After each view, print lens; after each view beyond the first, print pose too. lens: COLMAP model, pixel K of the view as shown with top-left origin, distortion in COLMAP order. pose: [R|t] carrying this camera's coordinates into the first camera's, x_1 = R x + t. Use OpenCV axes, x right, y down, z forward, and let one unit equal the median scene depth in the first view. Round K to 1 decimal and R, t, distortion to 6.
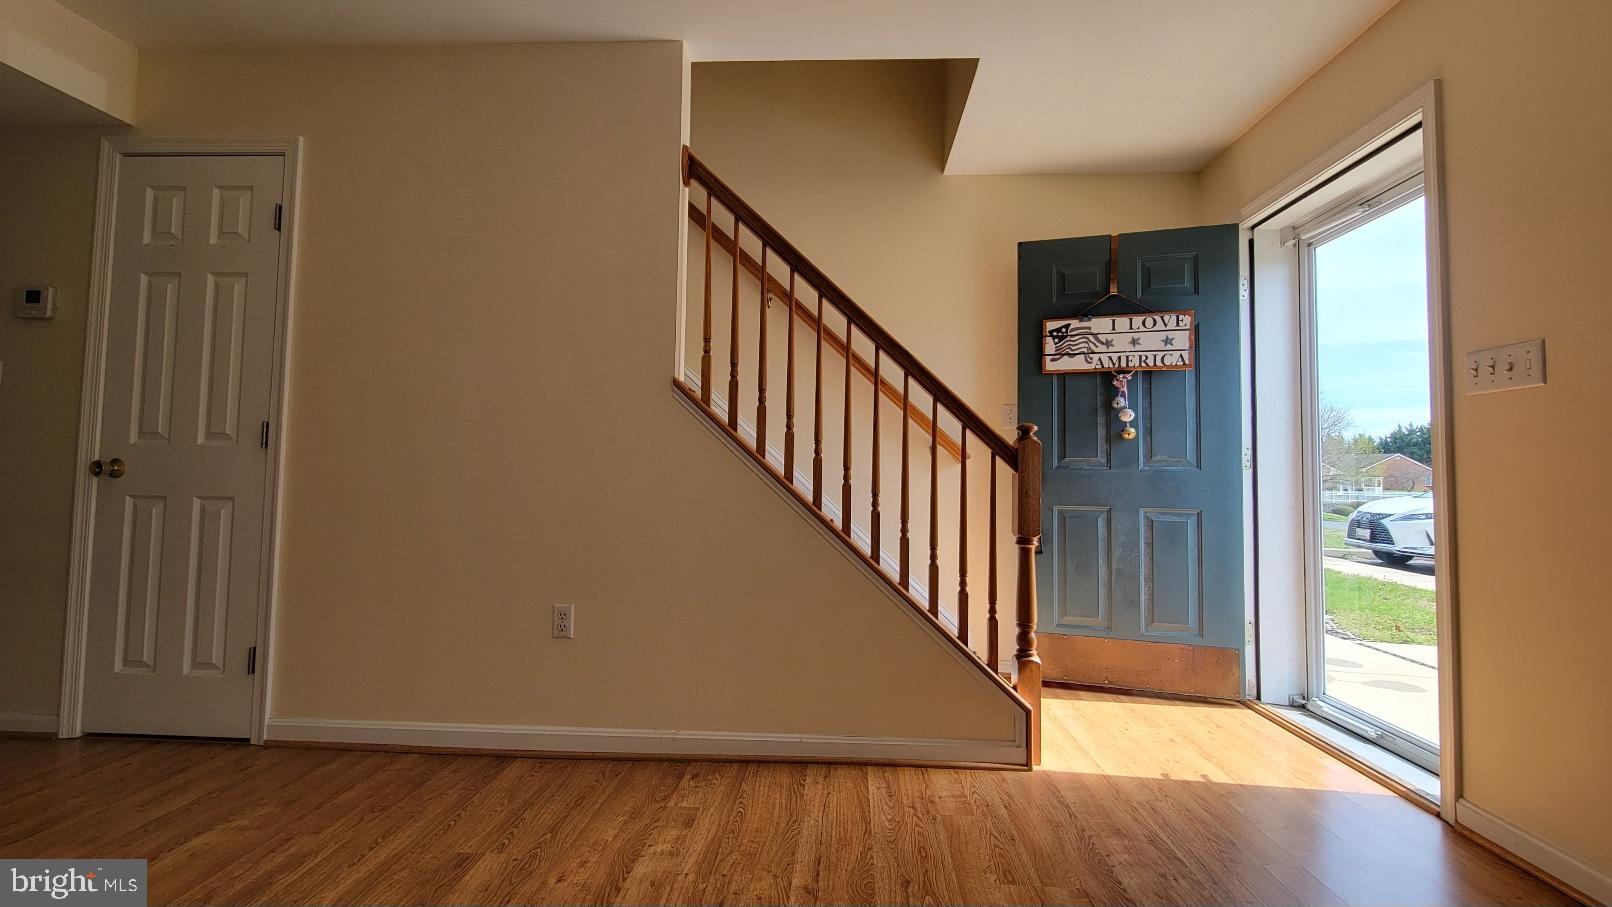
lens RADIAL K [[657.3, 0, 816.1], [0, 657.3, 443.2], [0, 0, 1]] dist [-0.000332, 0.000053]
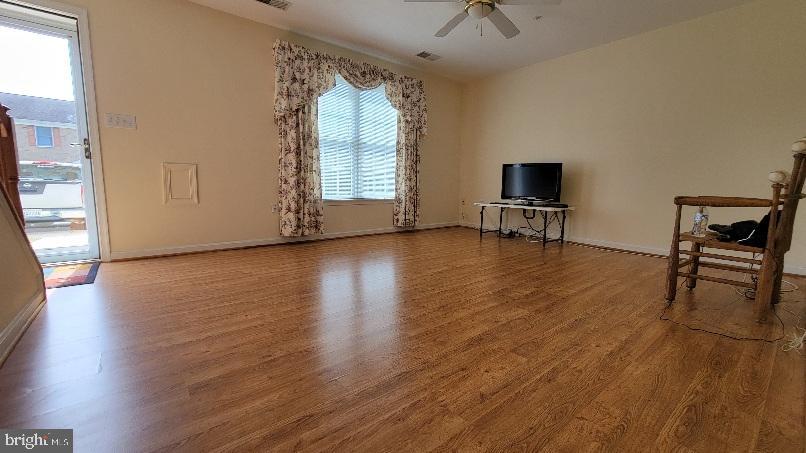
lens RADIAL K [[328.6, 0, 408.0], [0, 328.6, 221.3], [0, 0, 1]] dist [-0.000332, 0.000053]
pose [[-0.674802, -0.106473, 0.730278, -1.430328], [-0.056672, 0.994092, 0.092570, 0.172268], [-0.735820, 0.021081, -0.676850, 1.206453]]
